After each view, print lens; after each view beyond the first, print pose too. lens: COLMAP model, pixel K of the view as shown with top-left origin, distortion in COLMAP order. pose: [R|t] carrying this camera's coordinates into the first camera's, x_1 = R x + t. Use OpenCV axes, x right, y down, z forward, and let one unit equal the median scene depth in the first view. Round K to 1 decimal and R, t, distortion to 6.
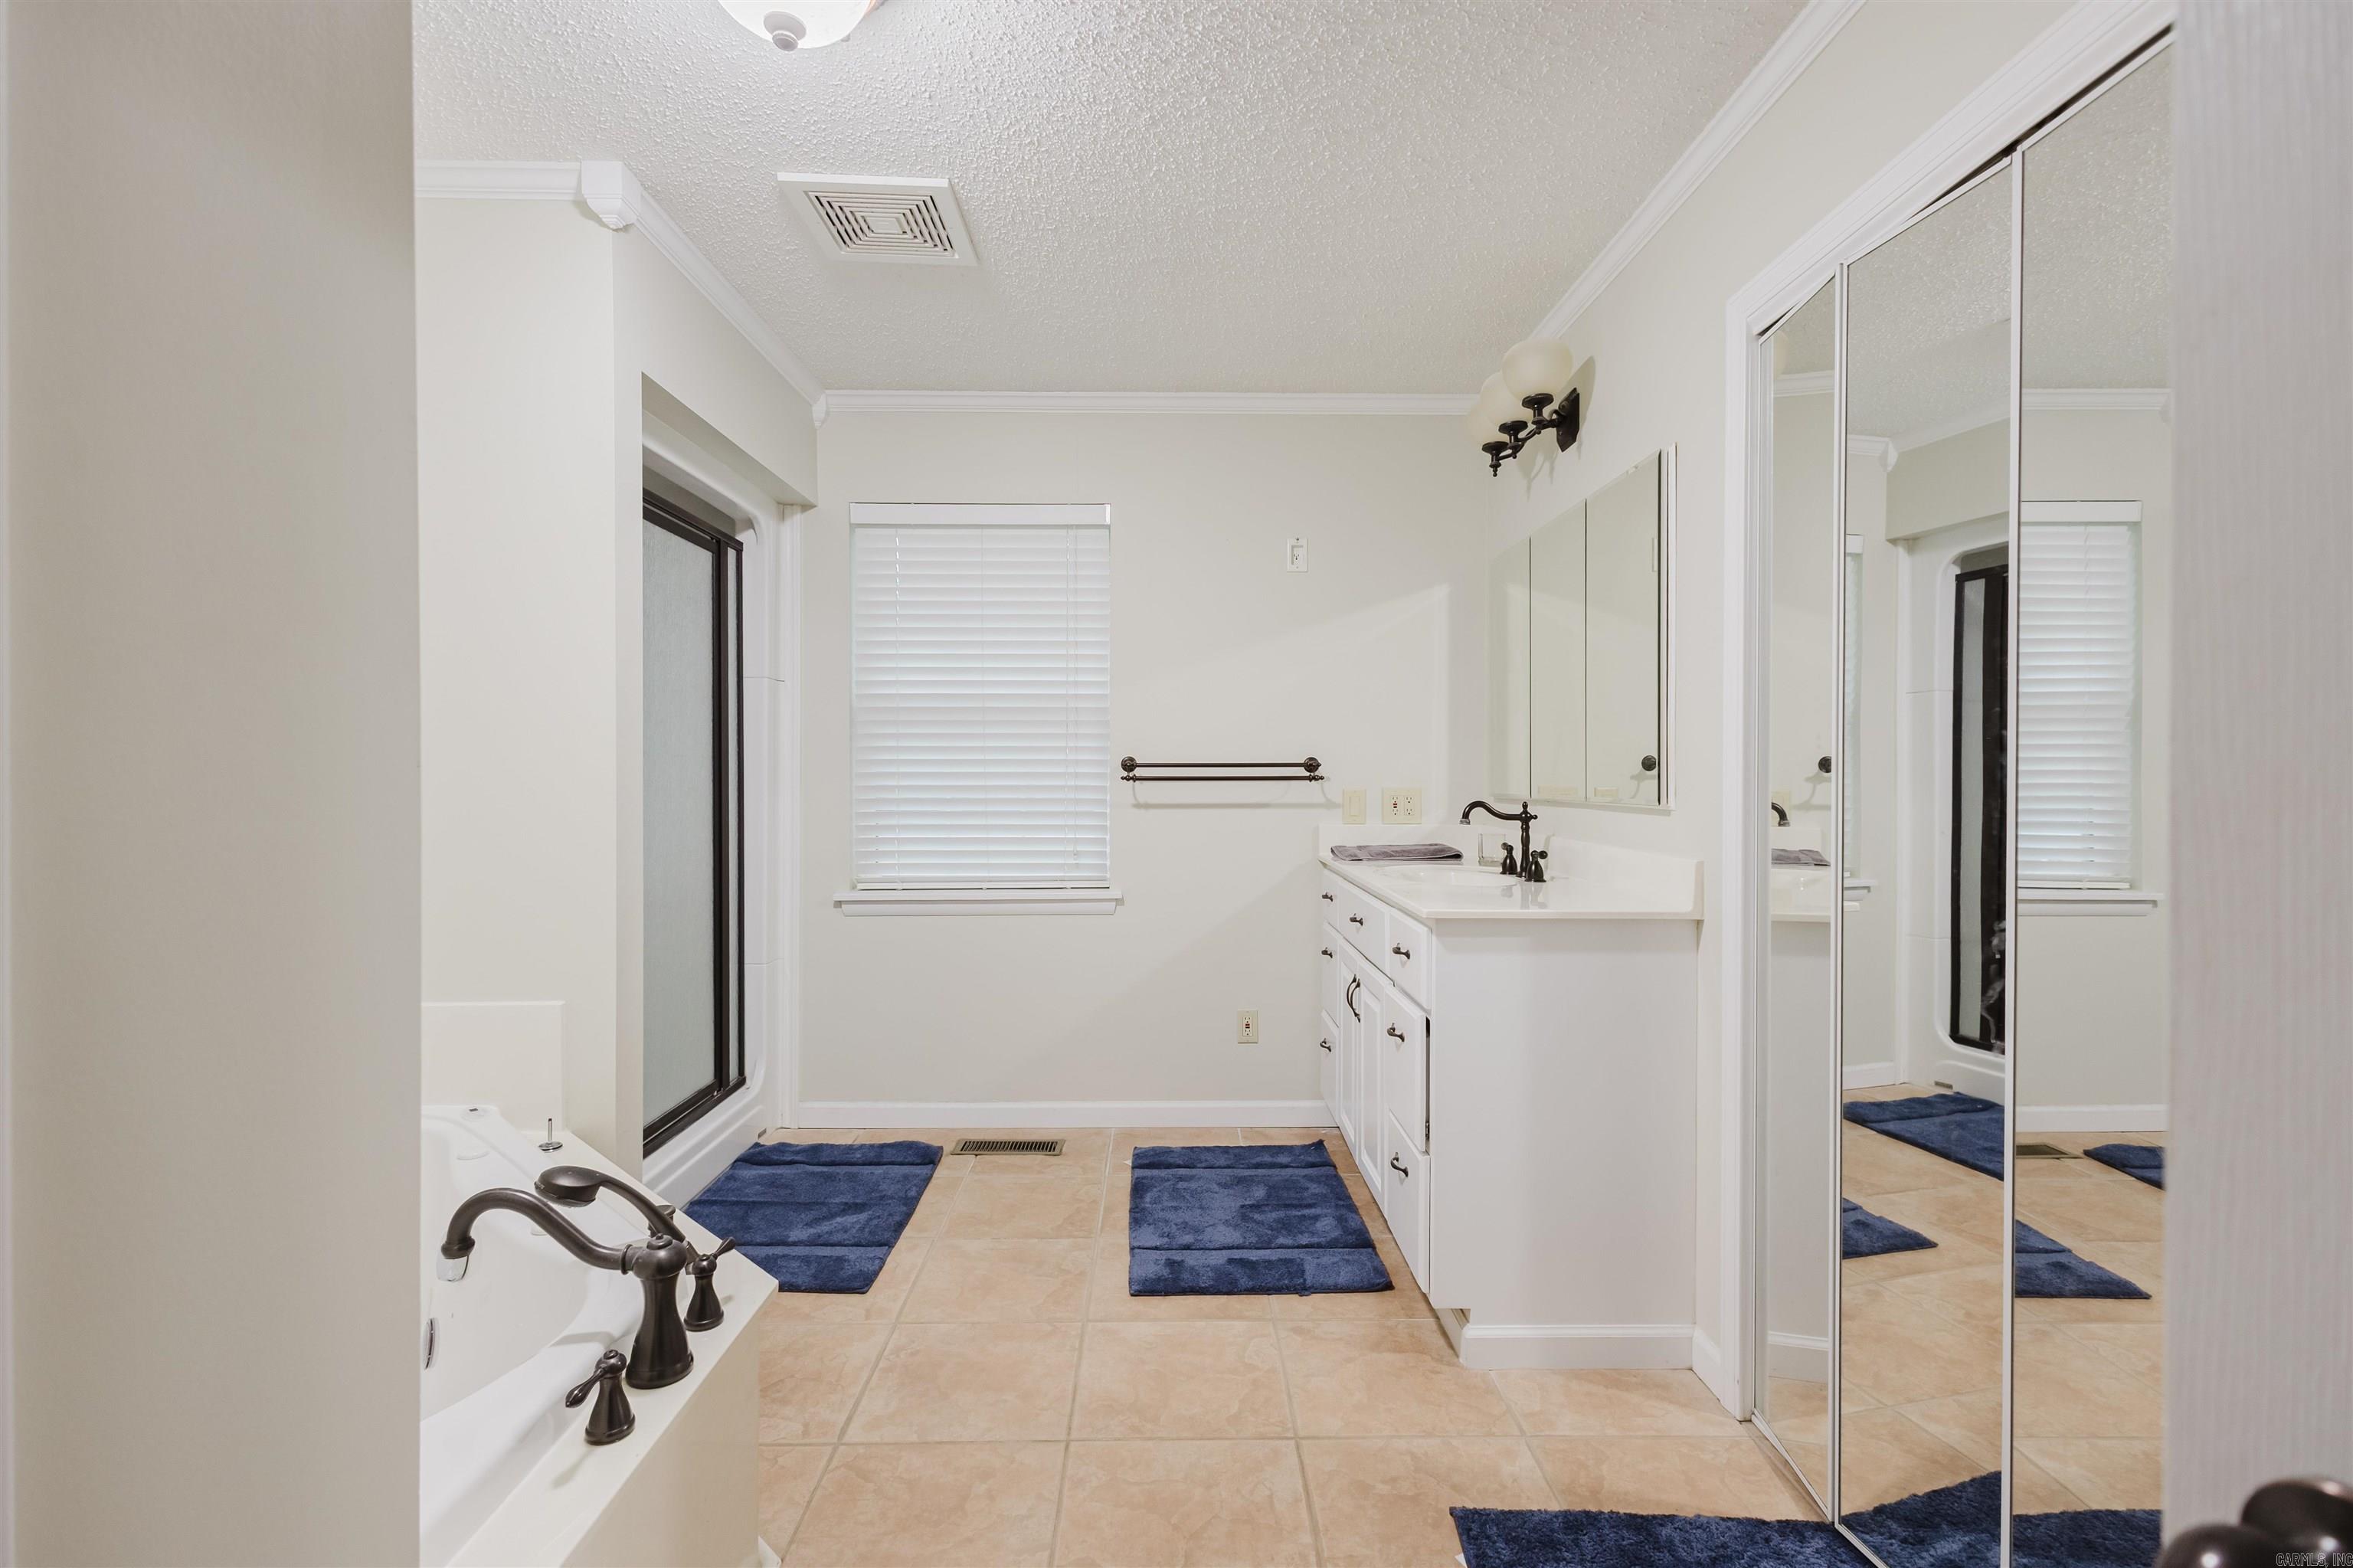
lens RADIAL K [[1076.0, 0, 1184.3], [0, 1076.0, 781.4], [0, 0, 1]] dist [0.010649, -0.003039]
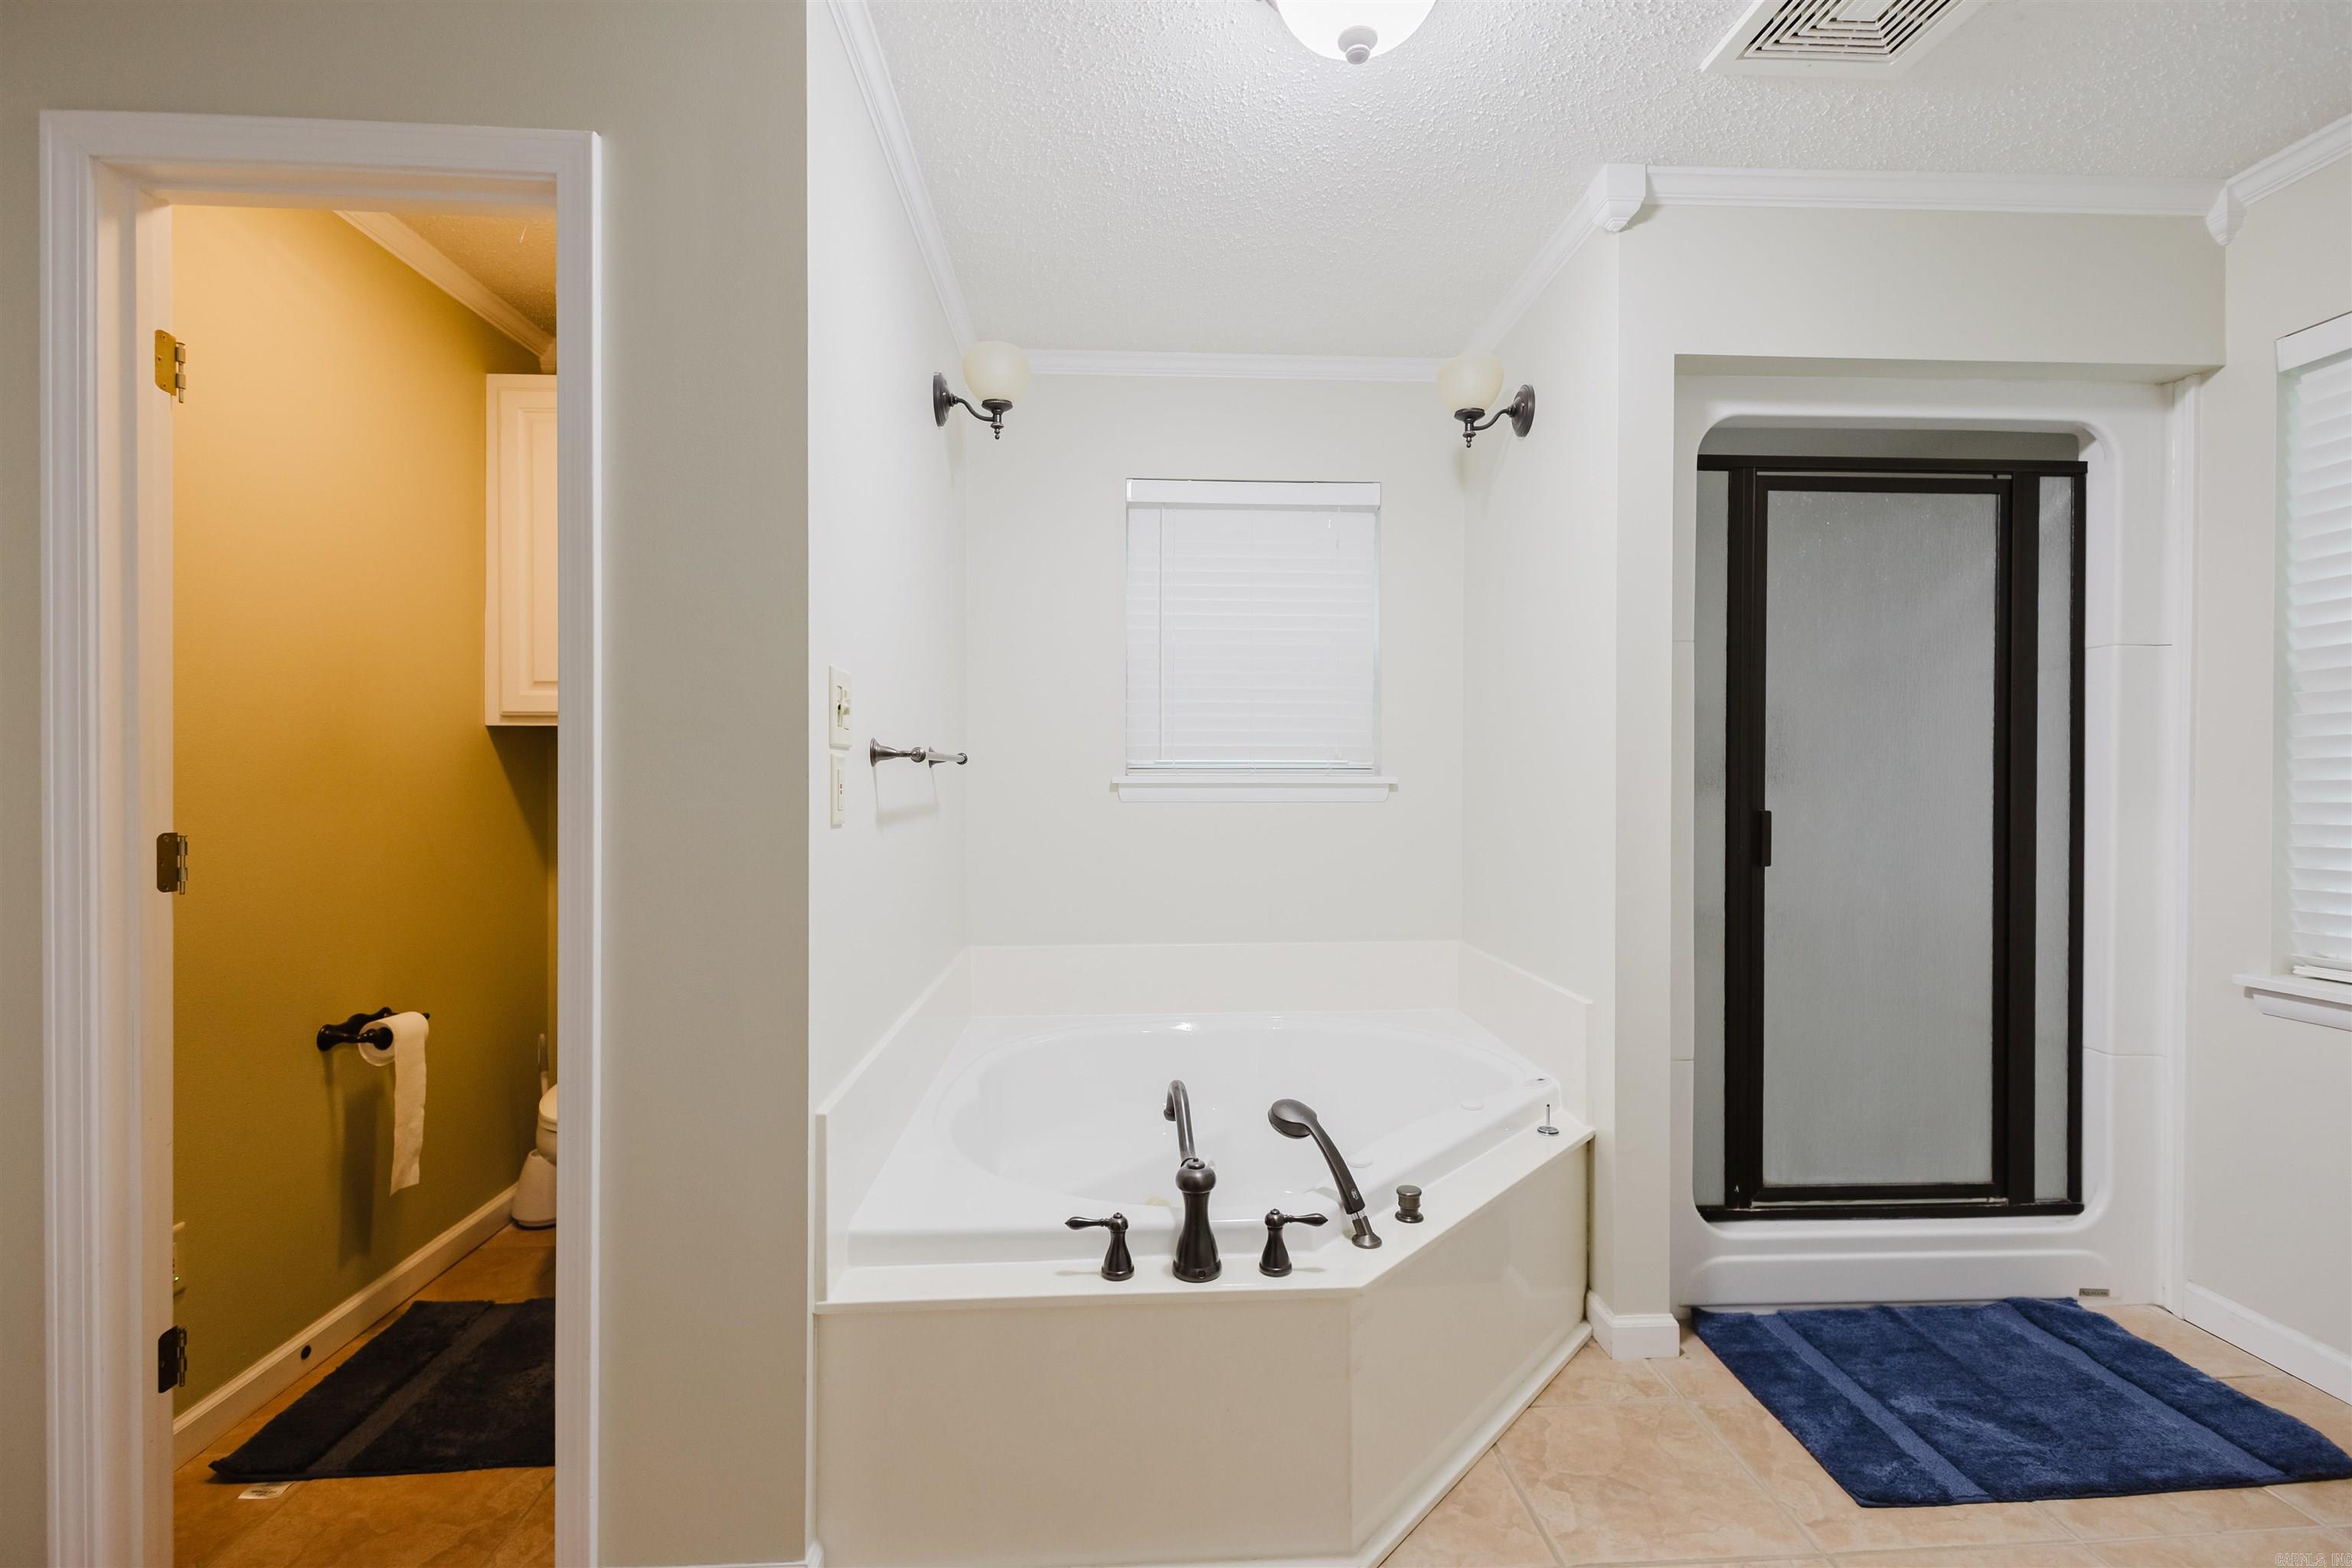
lens RADIAL K [[1075.5, 0, 1183.9], [0, 1075.5, 782.4], [0, 0, 1]] dist [0.010649, -0.003039]
pose [[0.035239, 0.001938, -0.999377, 0.309383], [-0.007323, 0.999972, 0.001681, -0.004344], [0.999352, 0.007259, 0.035252, 0.394841]]
